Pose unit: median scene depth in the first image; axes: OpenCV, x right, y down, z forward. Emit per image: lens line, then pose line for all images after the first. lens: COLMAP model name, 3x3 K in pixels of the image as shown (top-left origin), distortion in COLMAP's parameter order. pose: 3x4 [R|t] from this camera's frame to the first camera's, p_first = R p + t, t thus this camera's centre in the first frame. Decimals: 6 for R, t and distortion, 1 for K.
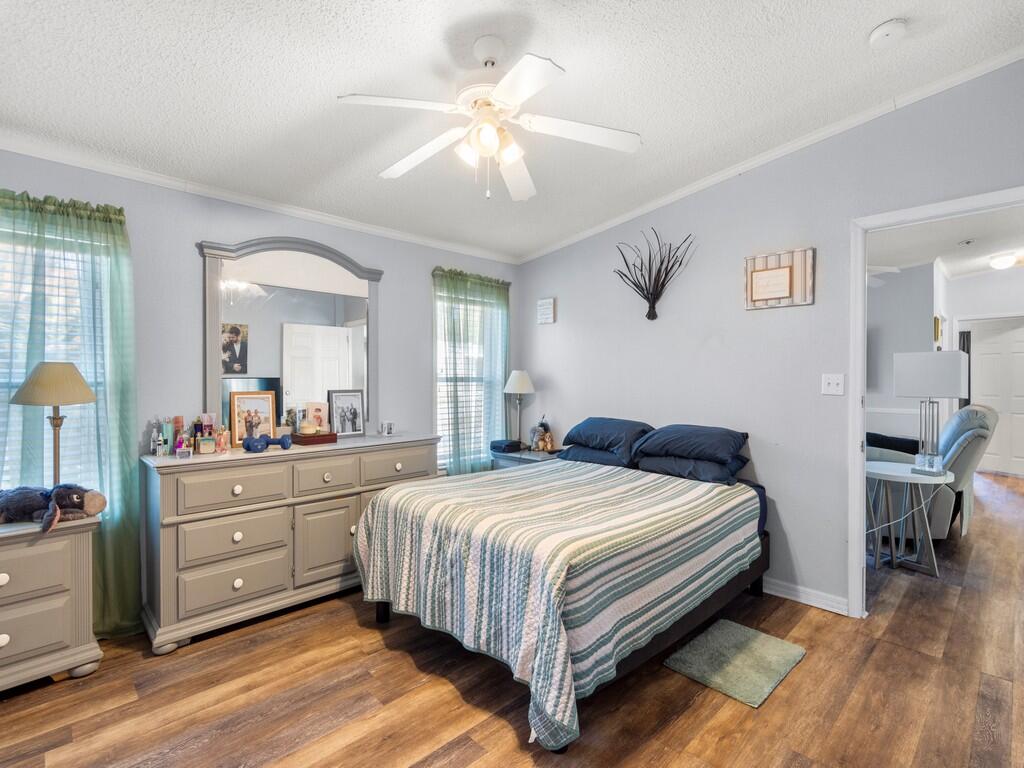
lens RADIAL K [[485.3, 0, 506.2], [0, 485.3, 380.3], [0, 0, 1]] dist [0.001879, -0.000076]
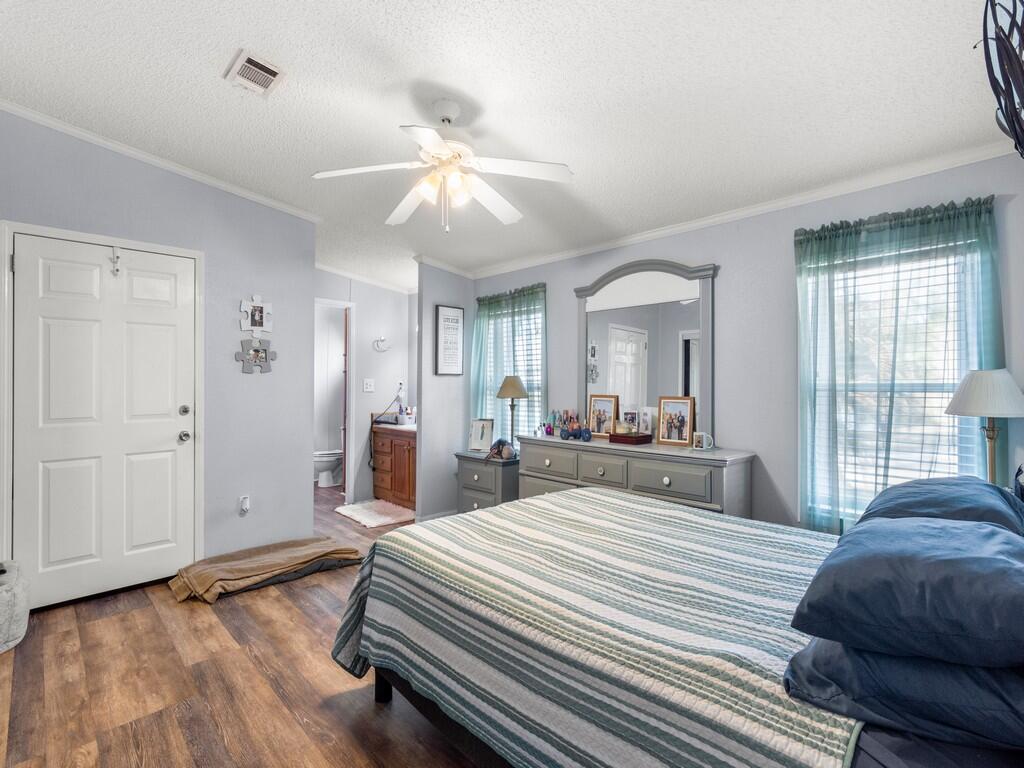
lens RADIAL K [[482.9, 0, 509.6], [0, 482.9, 382.2], [0, 0, 1]] dist [-0.003597, -0.000378]
pose [[0.023349, -0.005703, -0.999711, 0.924954], [-0.009414, 0.999938, -0.005924, -0.001544], [0.999683, 0.009550, 0.023294, 0.913017]]
